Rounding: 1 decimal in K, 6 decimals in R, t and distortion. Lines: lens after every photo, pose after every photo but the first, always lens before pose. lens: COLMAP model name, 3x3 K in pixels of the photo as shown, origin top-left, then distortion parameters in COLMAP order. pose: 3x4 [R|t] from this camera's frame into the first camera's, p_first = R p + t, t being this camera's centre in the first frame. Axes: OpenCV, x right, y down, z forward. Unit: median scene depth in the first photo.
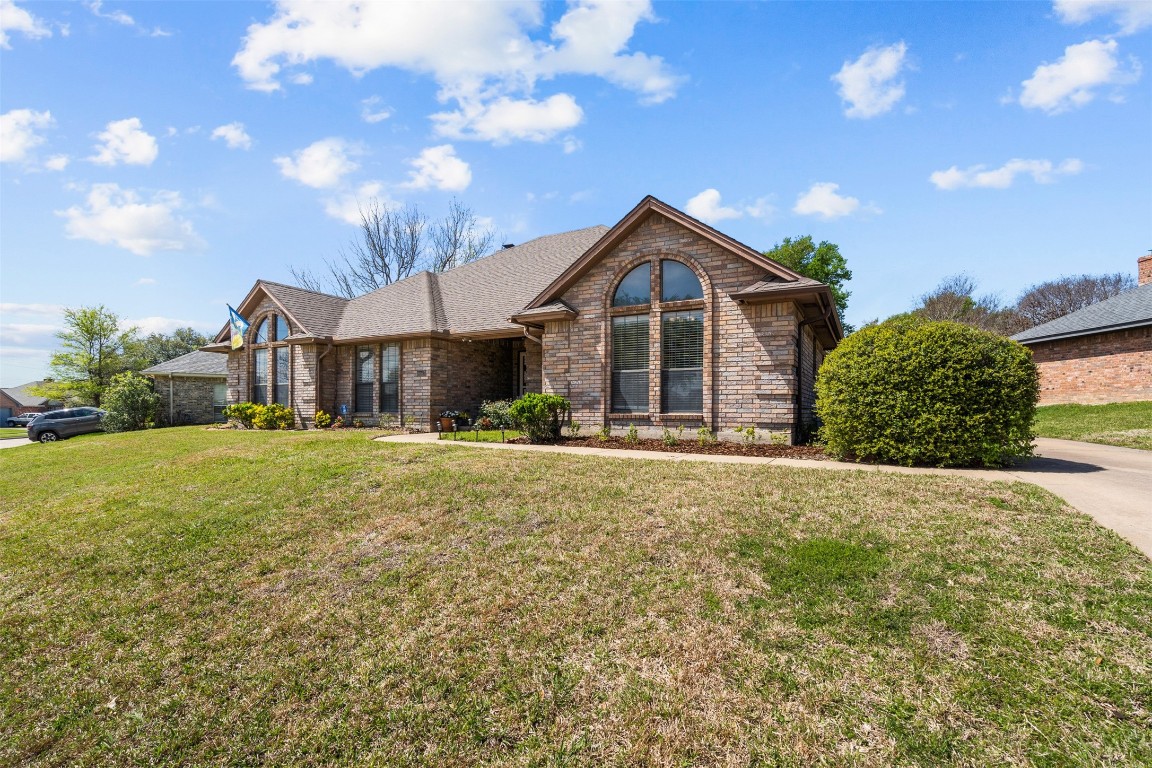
lens RADIAL K [[551.4, 0, 575.0], [0, 551.4, 414.5], [0, 0, 1]] dist [-0.001575, 0.000304]
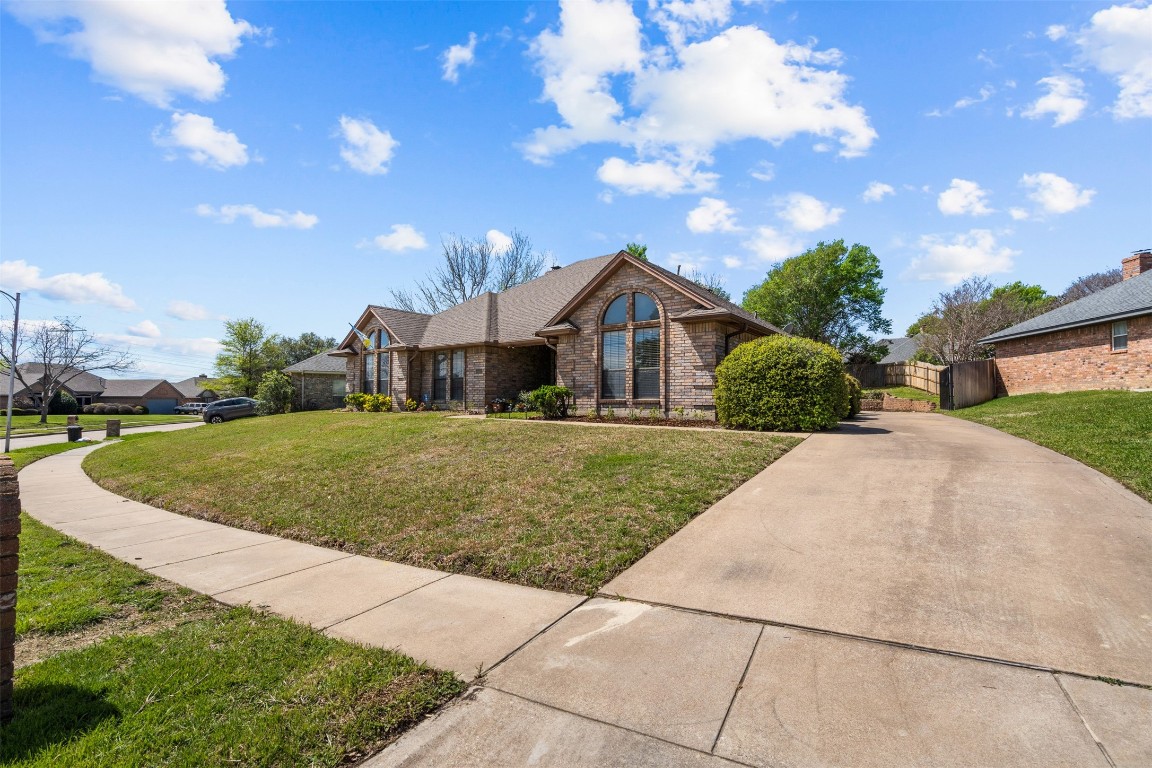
lens RADIAL K [[526.2, 0, 575.8], [0, 526.2, 388.7], [0, 0, 1]] dist [-0.002304, 0.000296]
pose [[0.990852, -0.003380, -0.134914, 0.149096], [-0.000921, 0.999494, -0.031801, 0.011136], [0.134953, 0.031634, 0.990347, -0.291635]]
